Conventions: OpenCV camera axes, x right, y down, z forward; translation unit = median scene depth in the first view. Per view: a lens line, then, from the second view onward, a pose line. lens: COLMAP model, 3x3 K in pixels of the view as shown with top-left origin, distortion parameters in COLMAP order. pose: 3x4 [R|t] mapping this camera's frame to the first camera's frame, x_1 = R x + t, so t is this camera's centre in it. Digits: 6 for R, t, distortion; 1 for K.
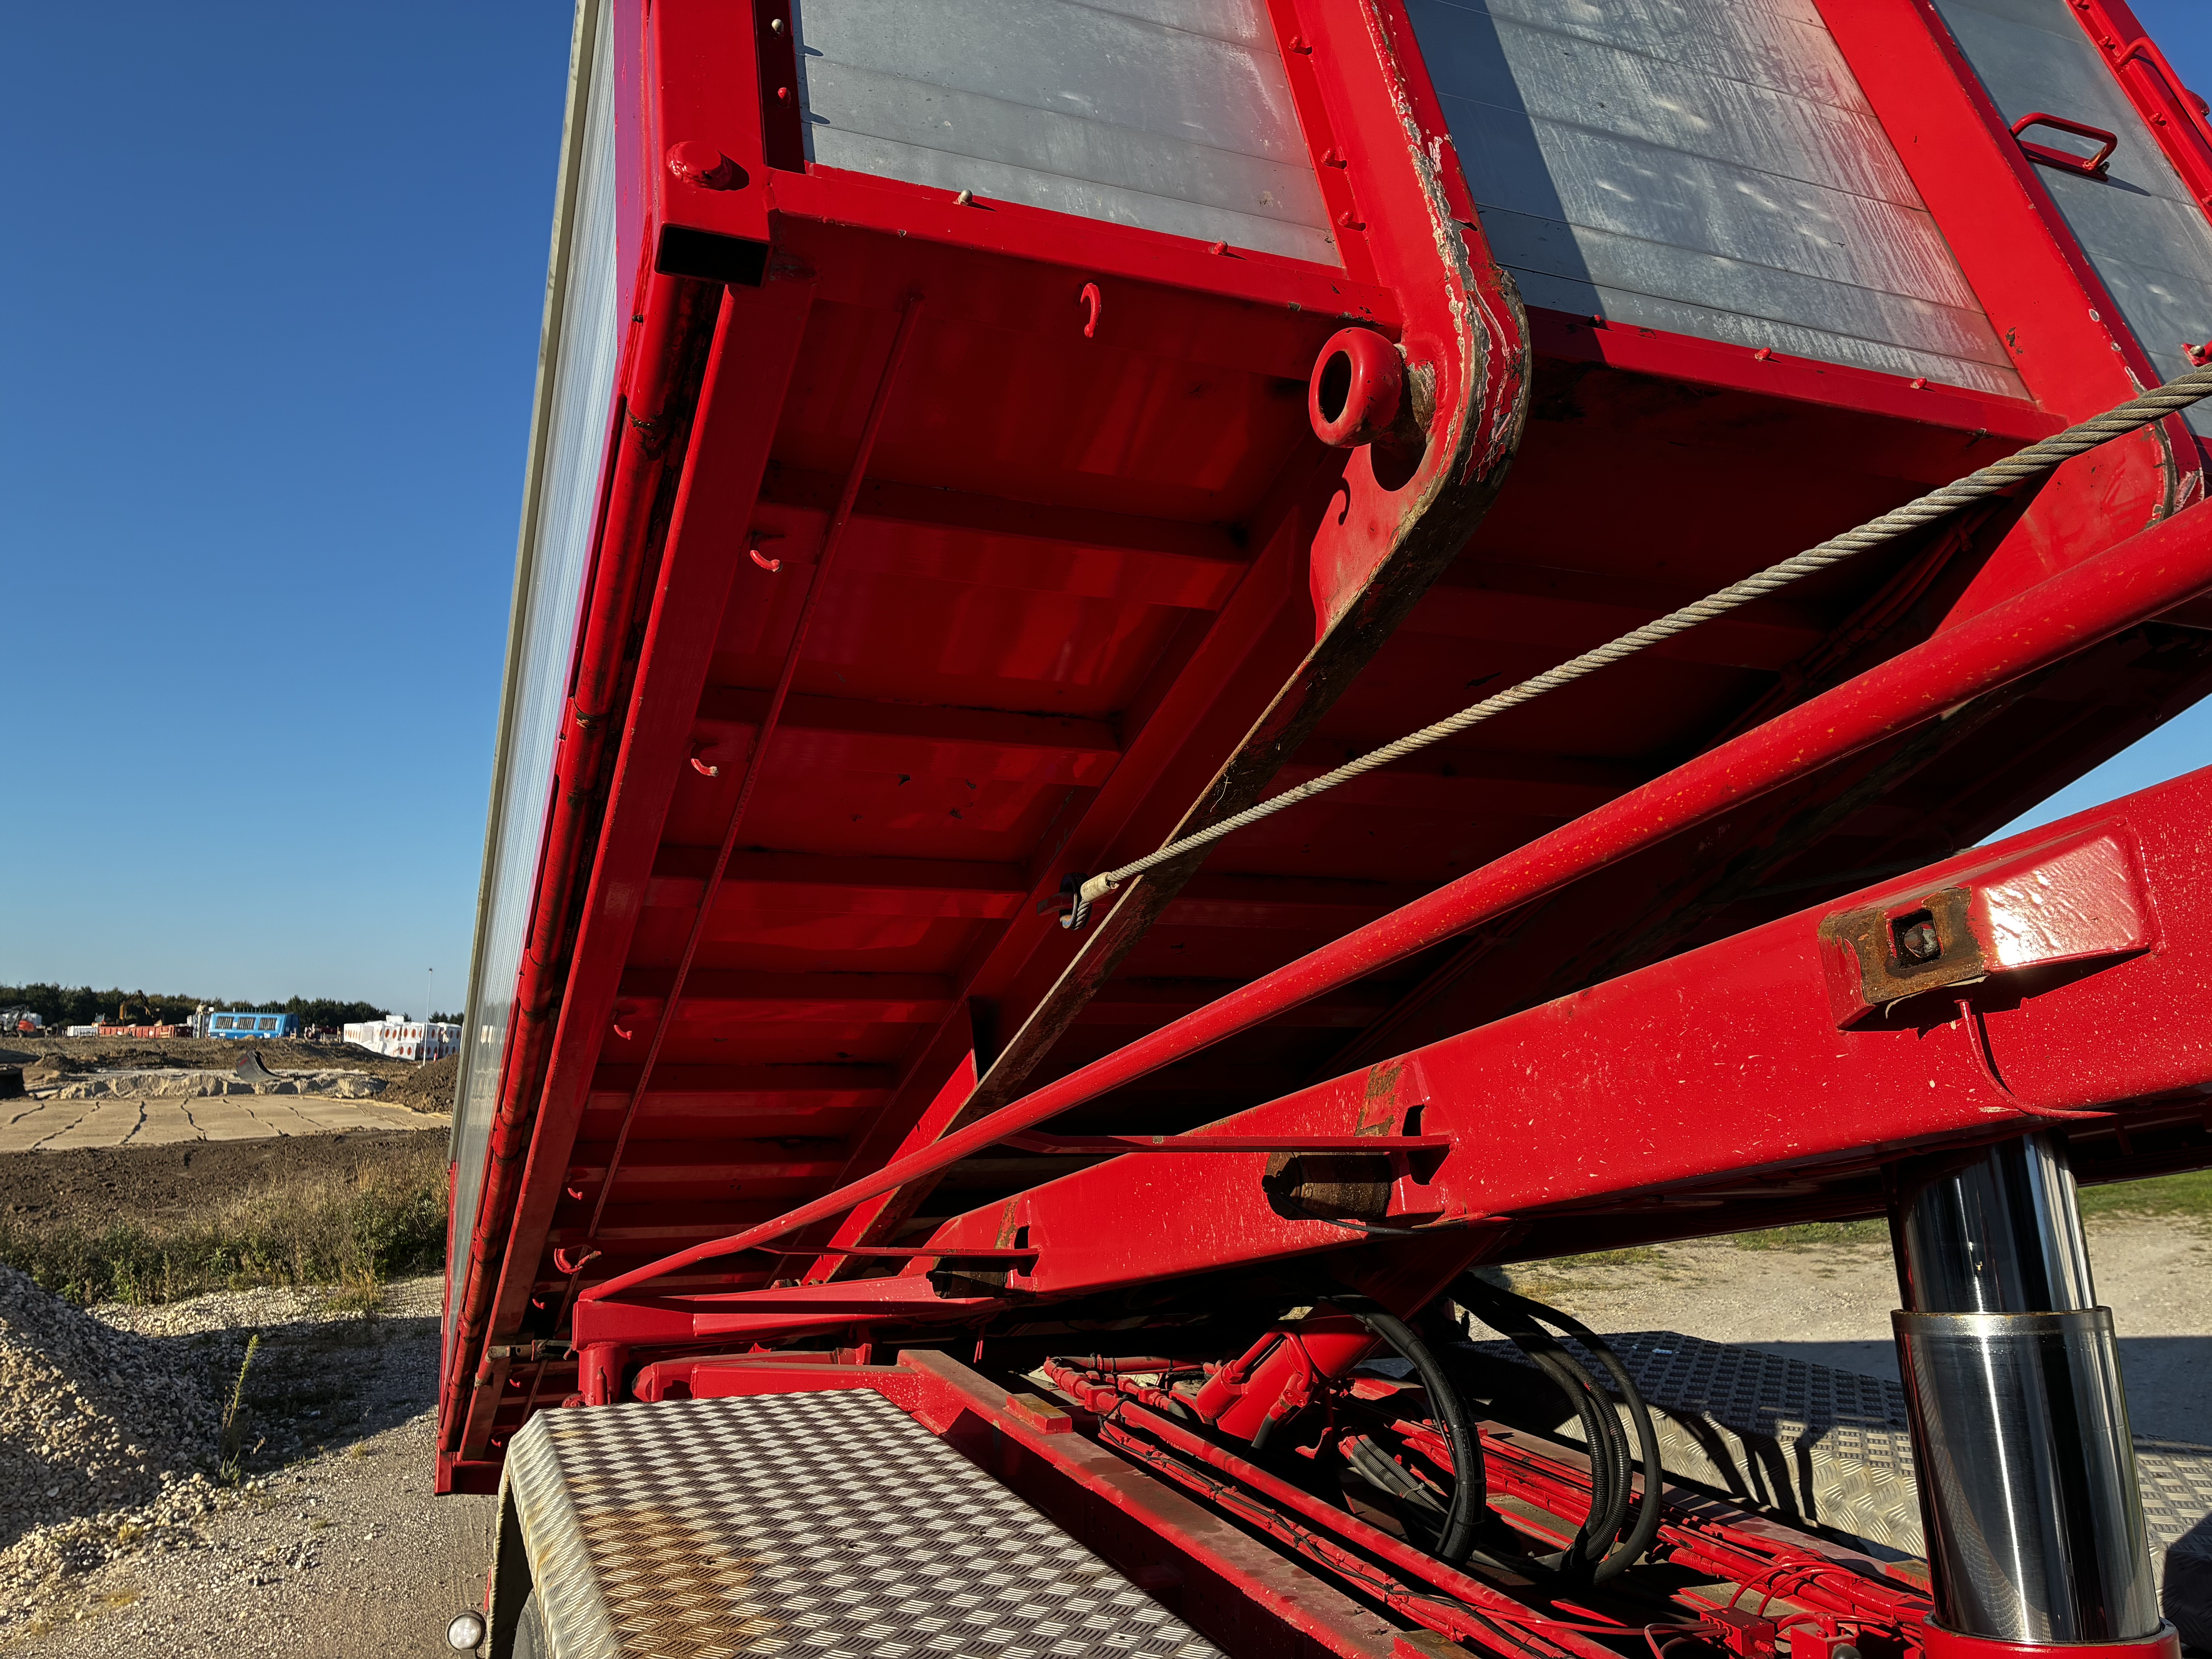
lens RADIAL K [[1647.9, 0, 1106.0], [0, 1647.9, 829.5], [0, 0, 1]] dist [0.093778, -0.111849]
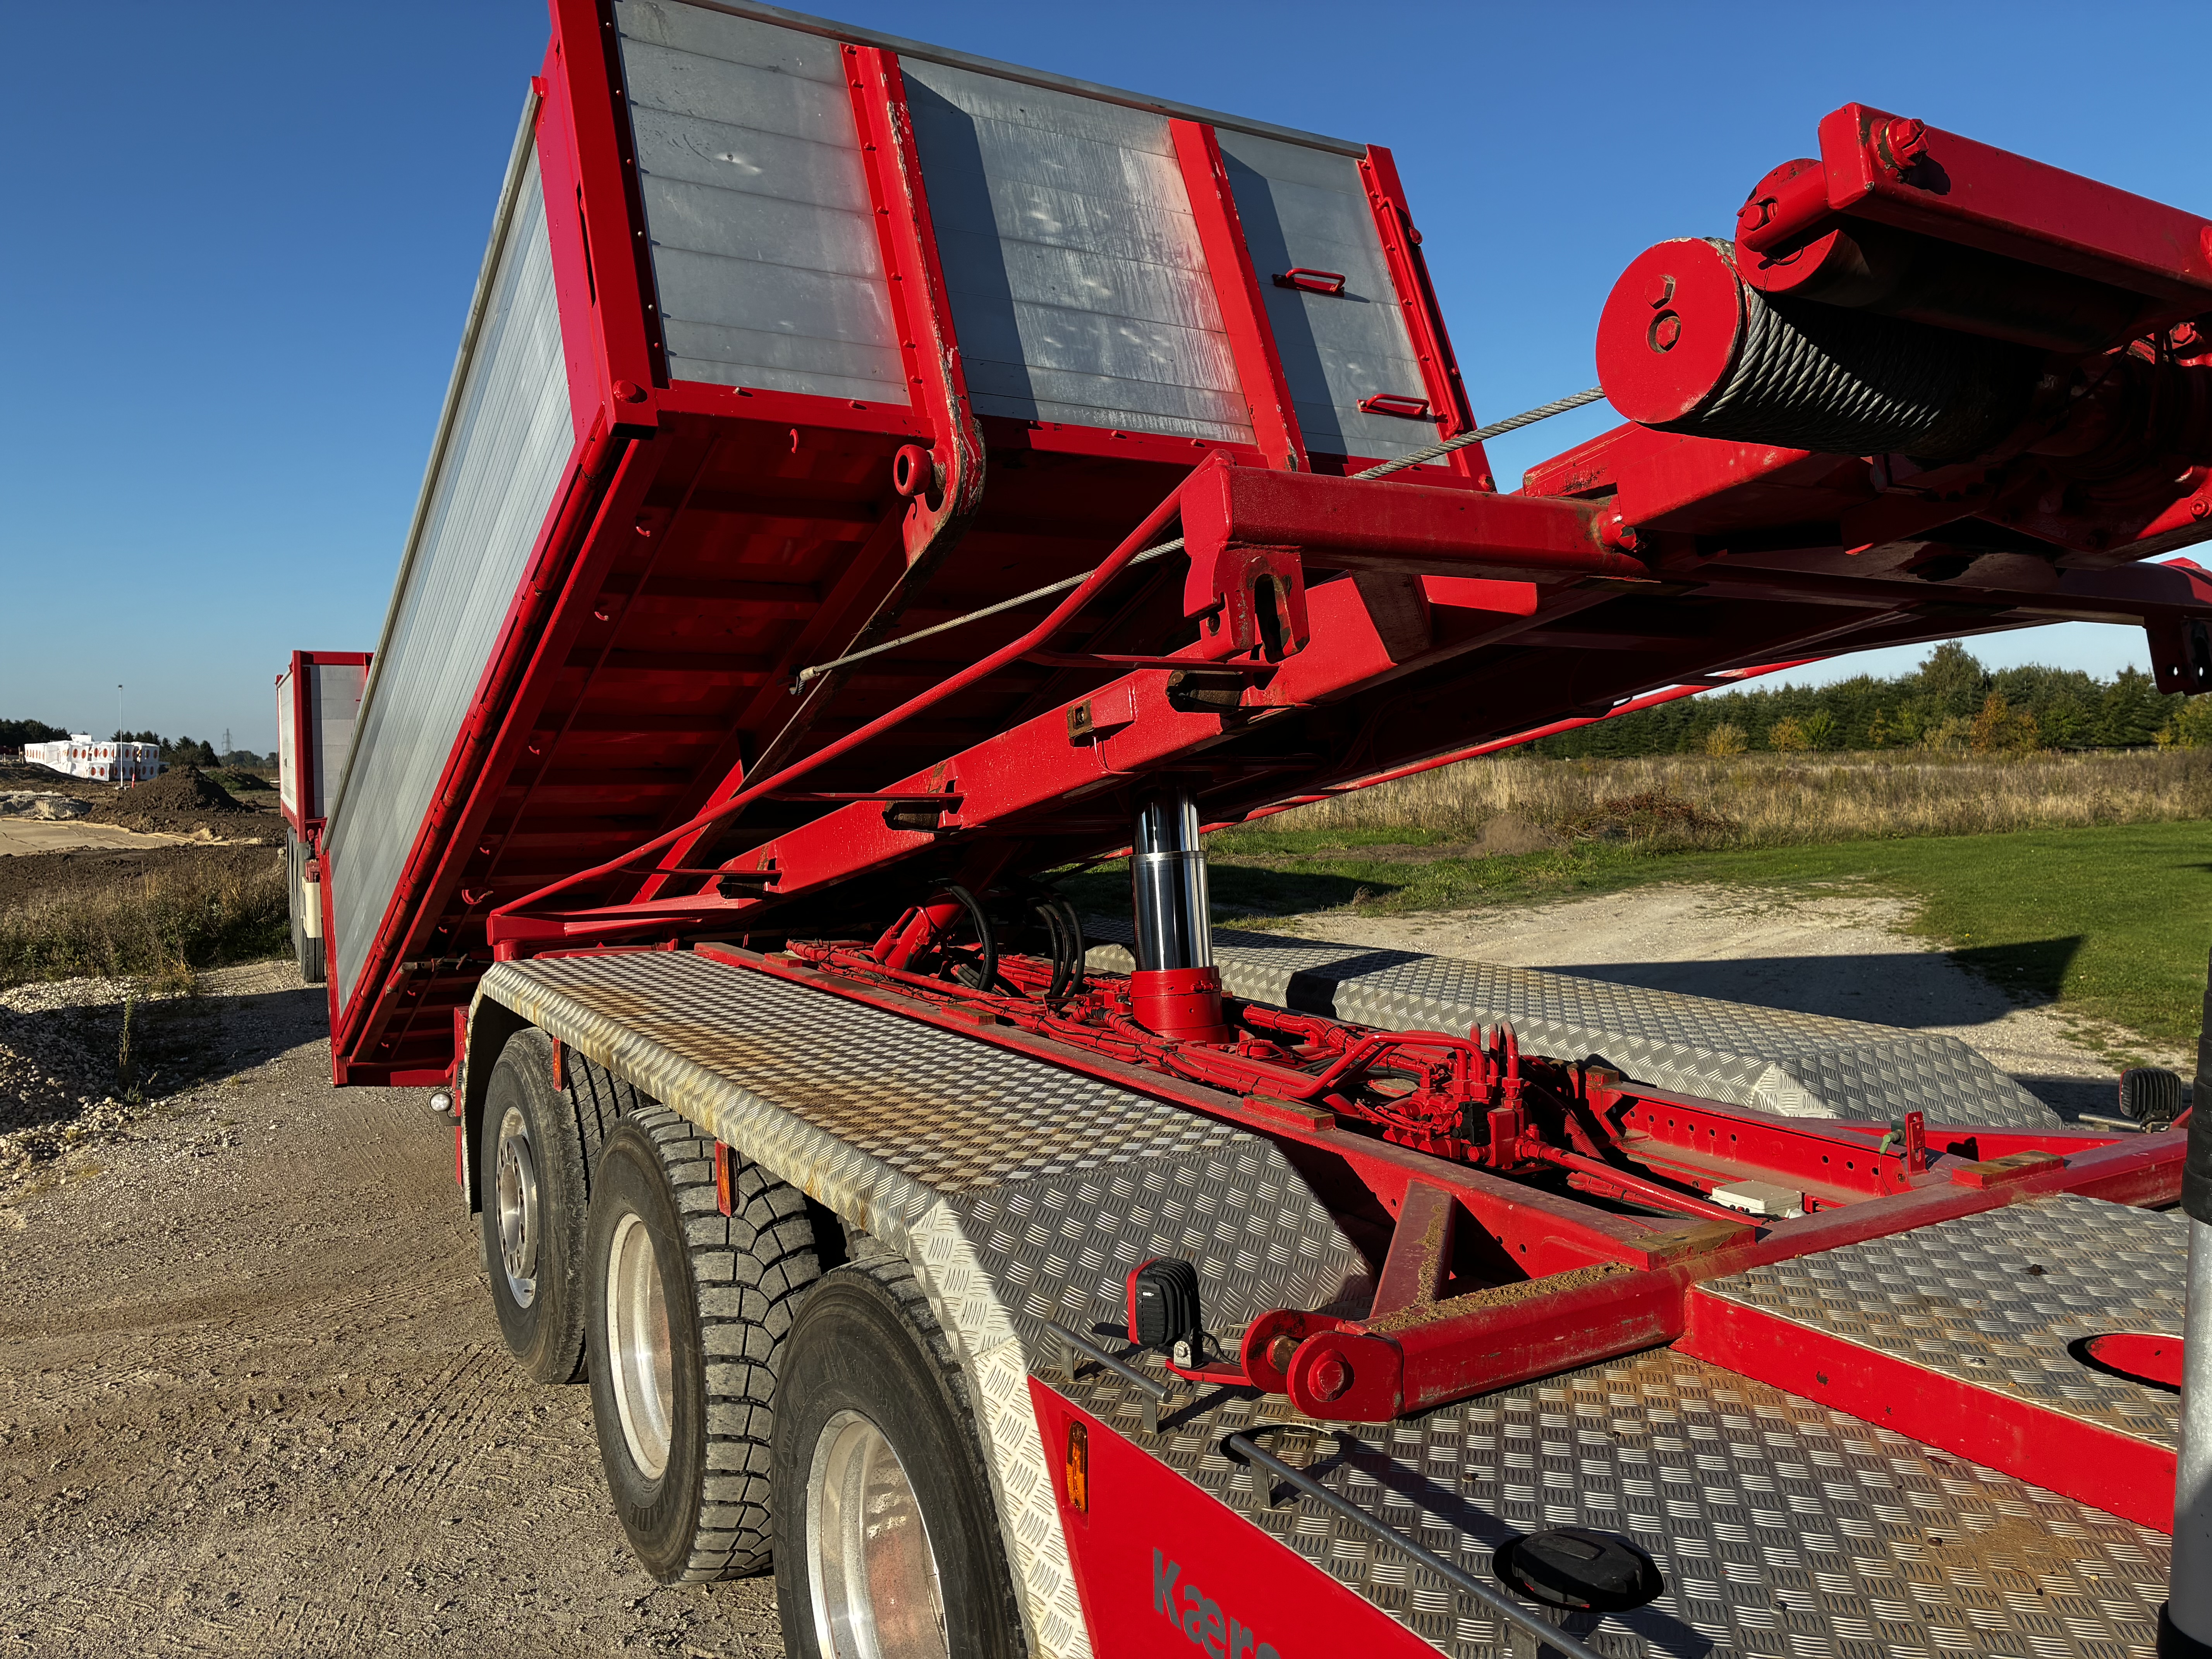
lens RADIAL K [[1685.6, 0, 1110.8], [0, 1685.6, 814.9], [0, 0, 1]] dist [0.060167, -0.089356]
pose [[0.988294, -0.013873, 0.151932, 0.042559], [-0.010755, 0.987045, 0.160084, -0.125144], [-0.152185, -0.159844, 0.975341, -1.024790]]
